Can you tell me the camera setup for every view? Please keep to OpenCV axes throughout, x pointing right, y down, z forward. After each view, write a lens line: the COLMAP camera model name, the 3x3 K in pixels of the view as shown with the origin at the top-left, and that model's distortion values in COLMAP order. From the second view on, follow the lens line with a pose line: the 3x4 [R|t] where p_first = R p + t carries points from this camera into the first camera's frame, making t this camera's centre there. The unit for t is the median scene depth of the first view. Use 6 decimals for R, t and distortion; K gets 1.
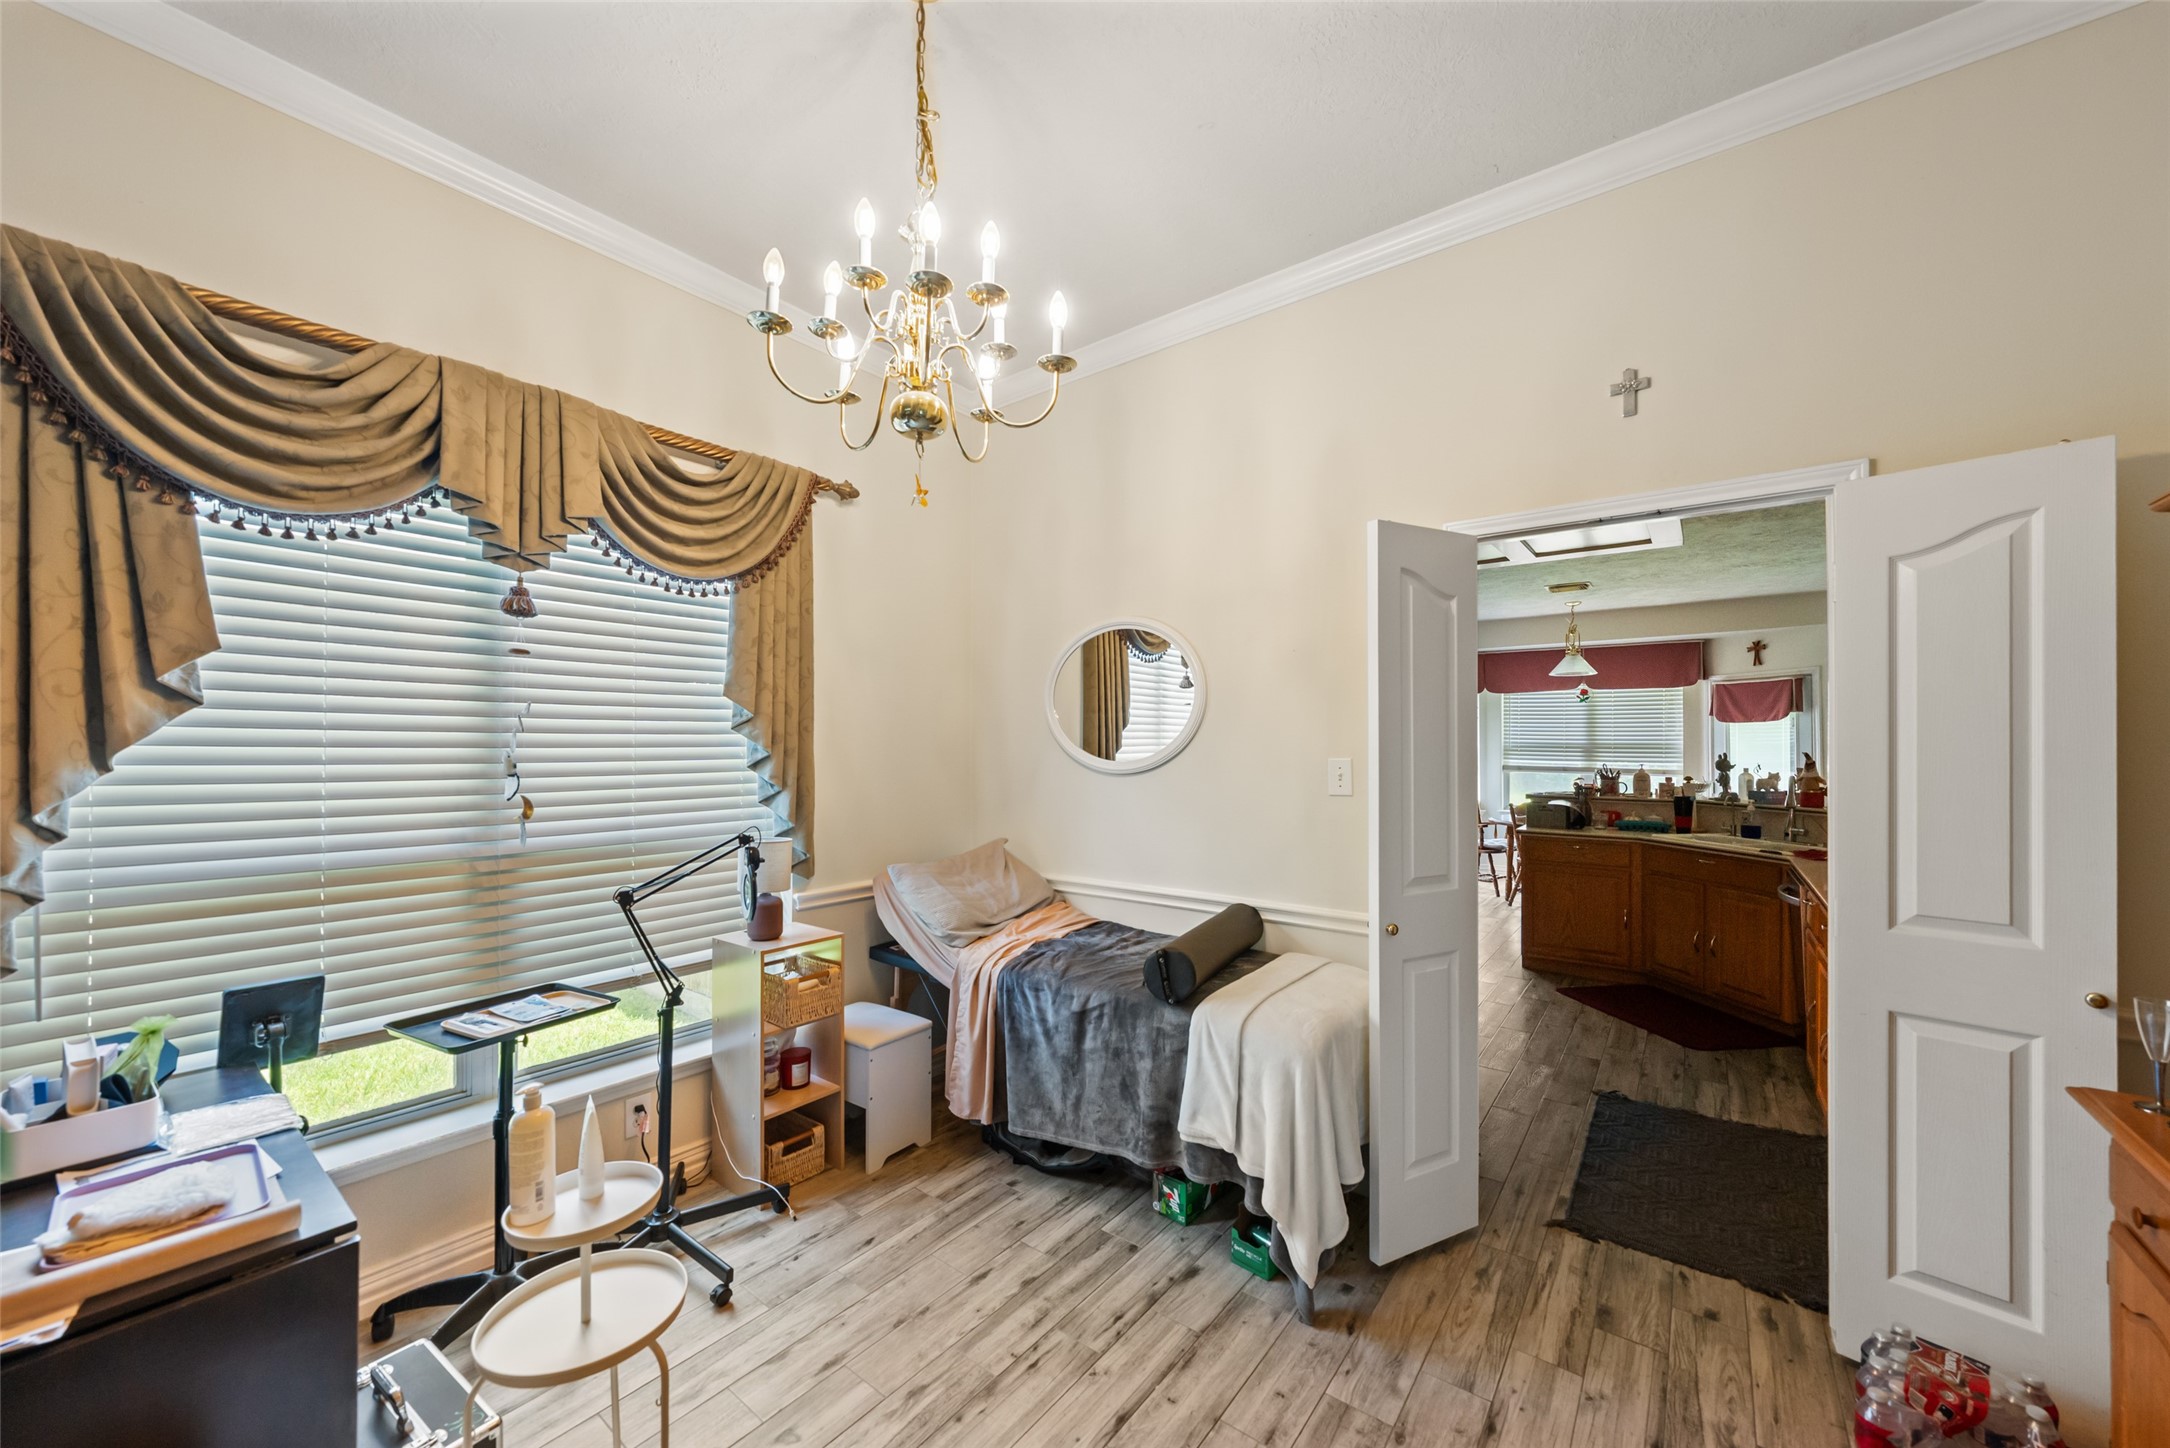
lens RADIAL K [[804.3, 0, 1090.7], [0, 804.3, 738.1], [0, 0, 1]] dist [-0.000373, 0.000185]
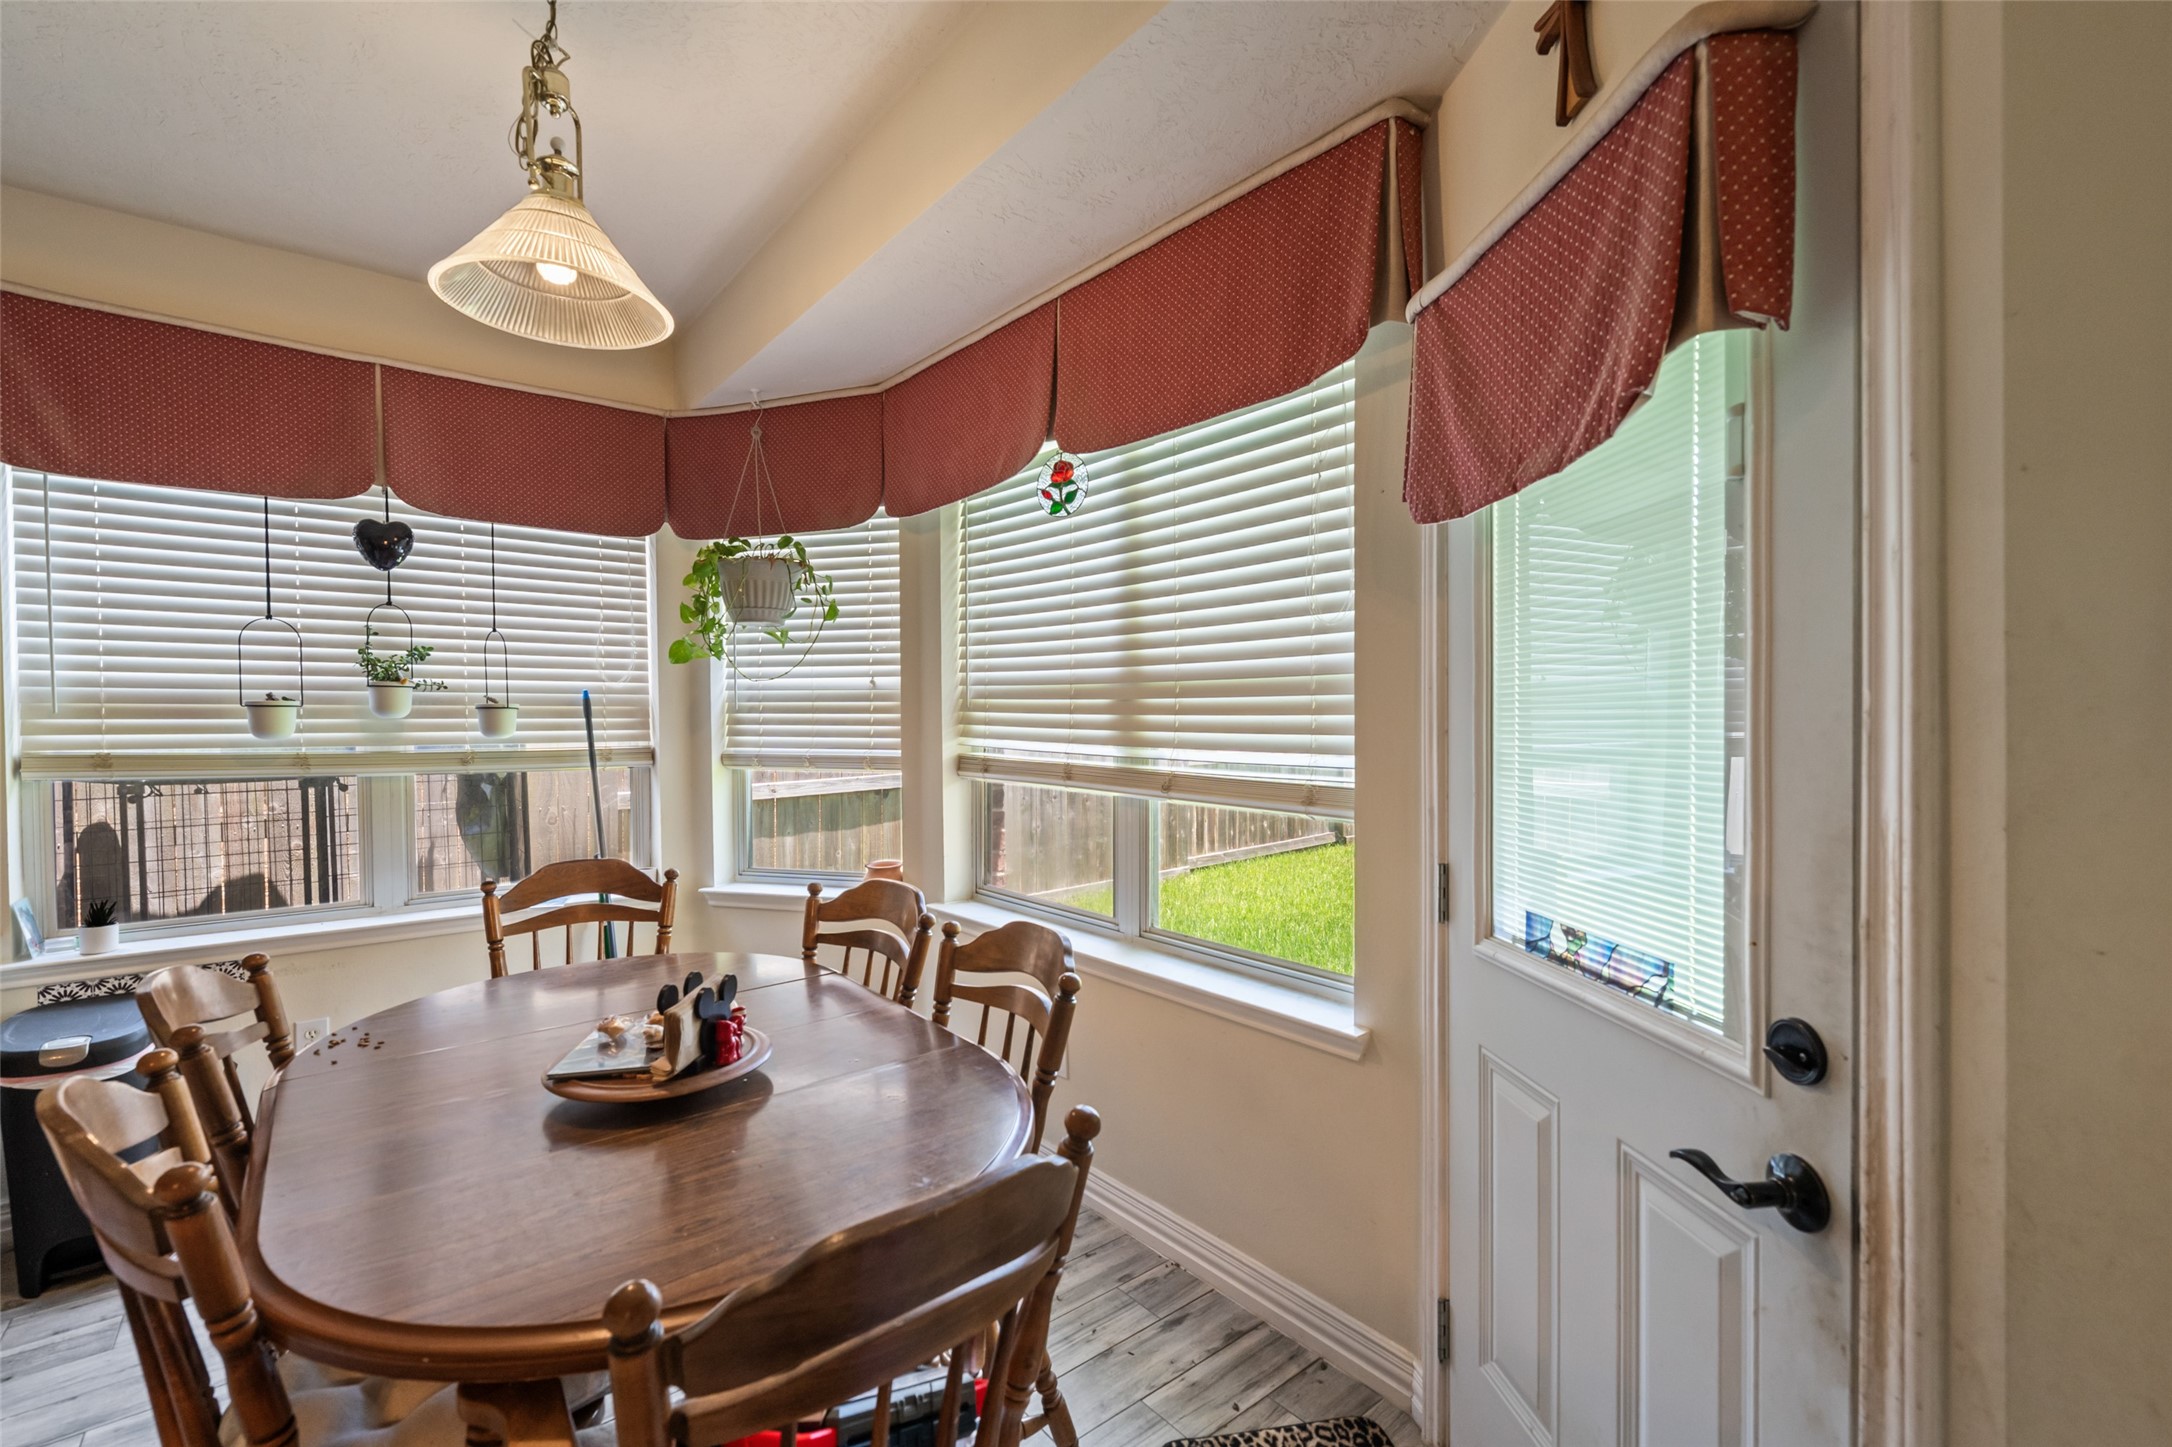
lens RADIAL K [[935.2, 0, 1078.1], [0, 935.2, 736.0], [0, 0, 1]] dist [-0.001809, -0.000005]
pose [[0.972120, -0.004234, -0.234446, 0.689355], [0.010956, 0.999565, 0.027377, 0.017925], [0.234228, -0.029182, 0.971744, 0.712333]]
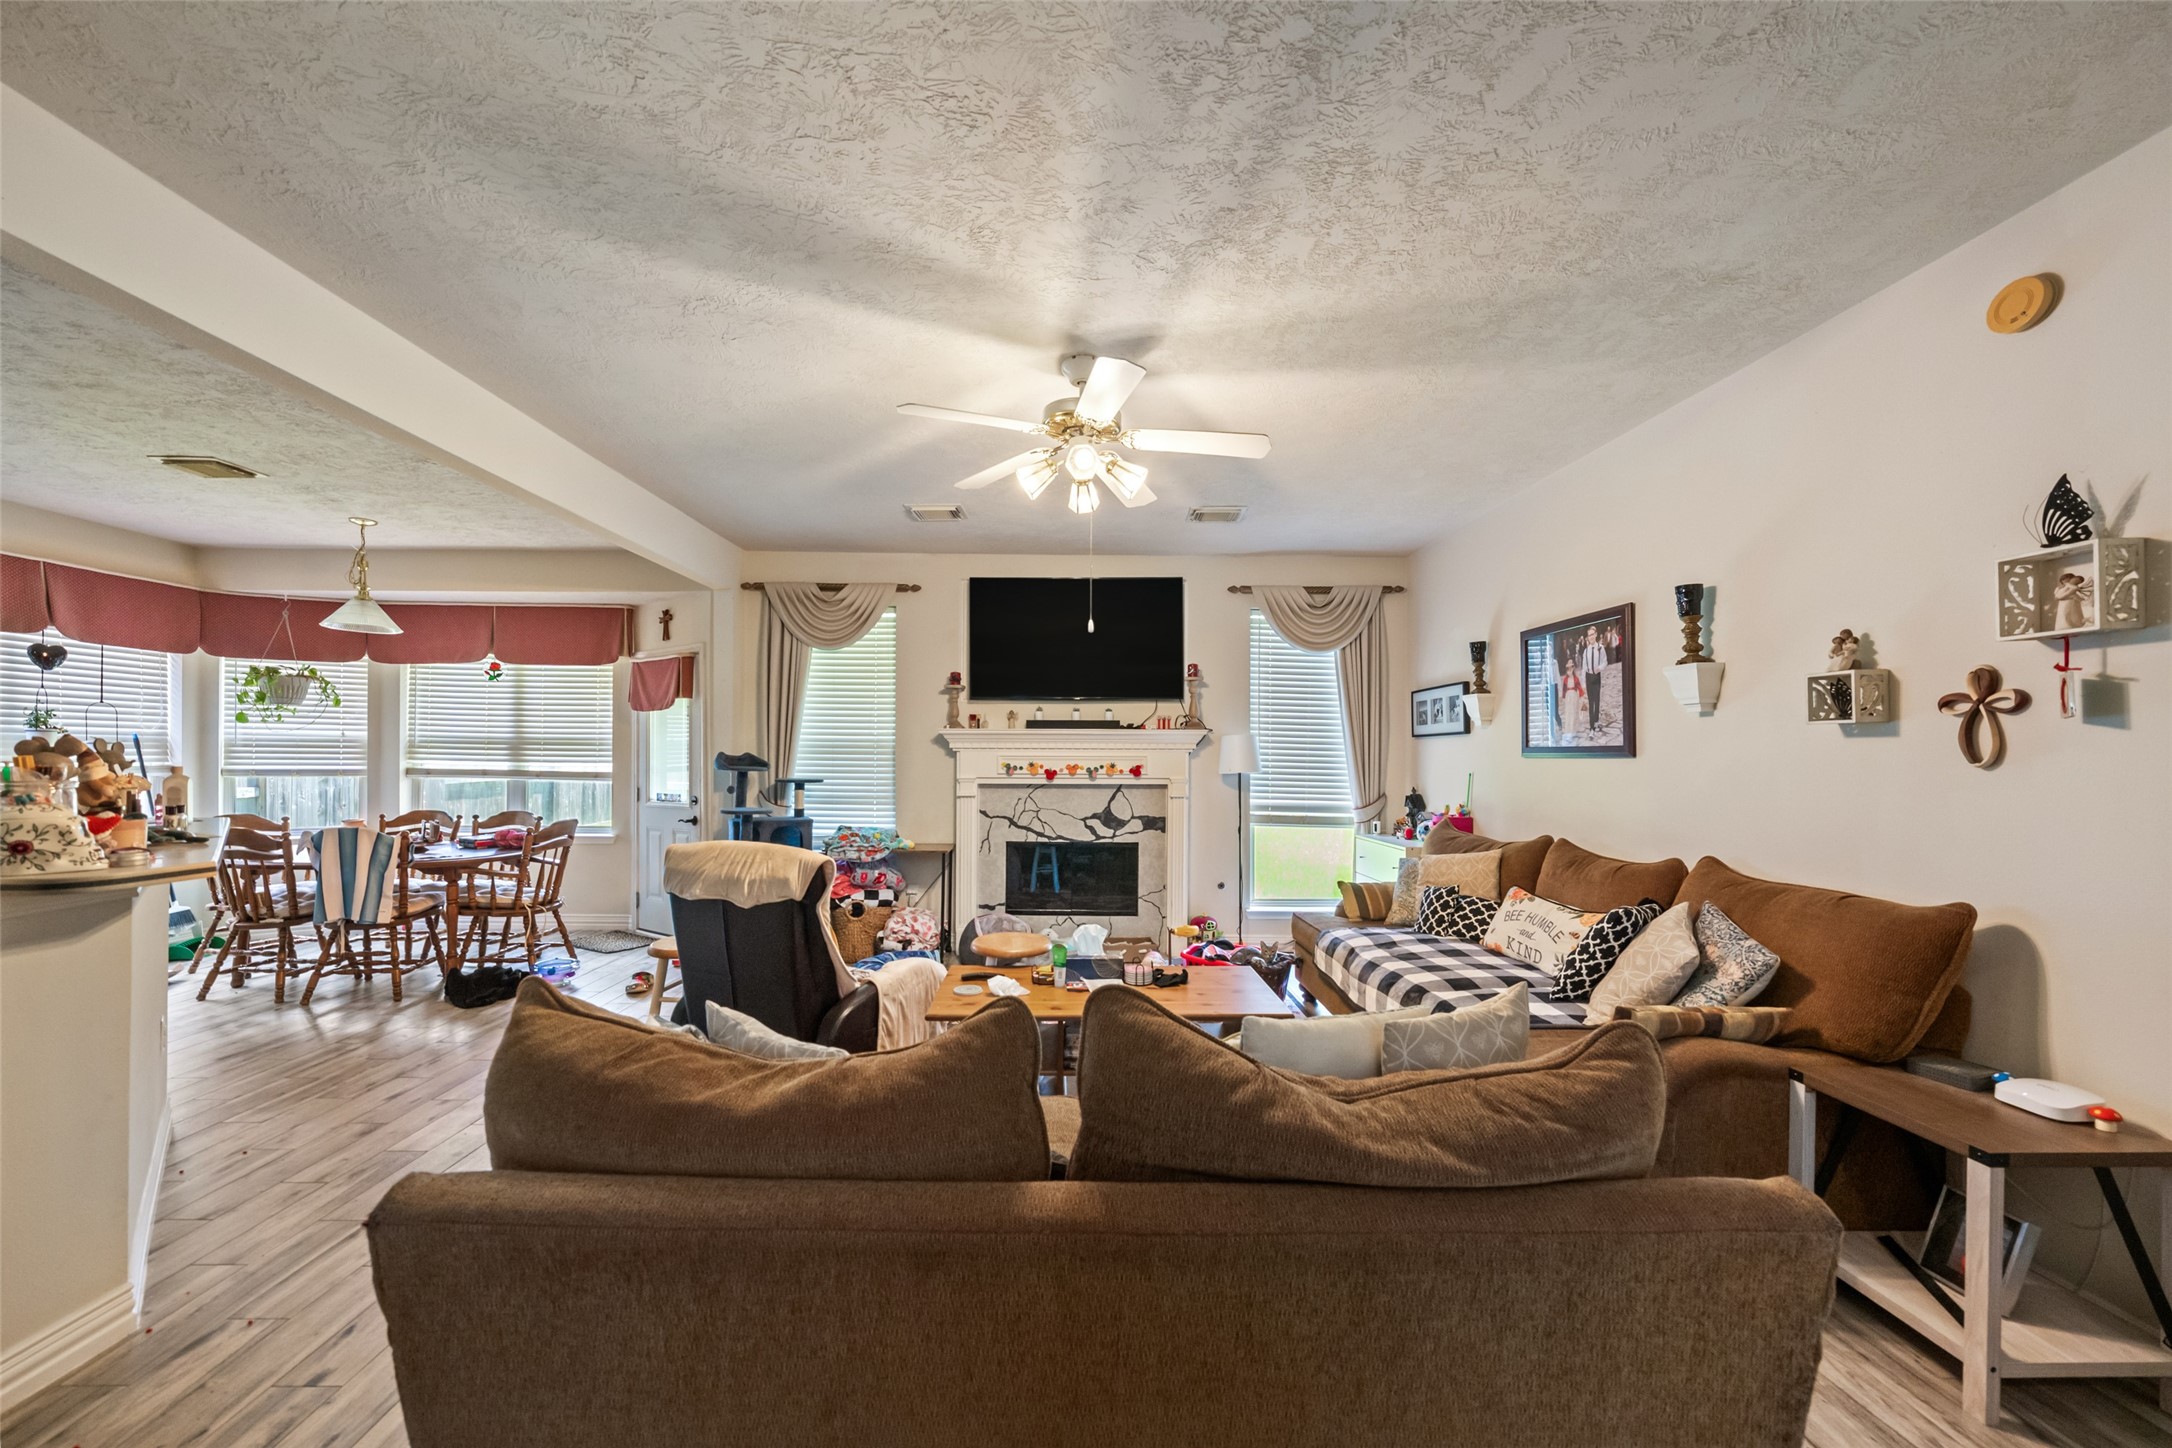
lens RADIAL K [[805.0, 0, 1066.4], [0, 805.0, 752.8], [0, 0, 1]] dist [-0.000373, 0.000185]
pose [[0.792366, 0.001425, 0.610045, 0.580717], [-0.008452, 0.999927, 0.008642, 0.010308], [-0.609988, -0.012004, 0.792320, 0.108401]]
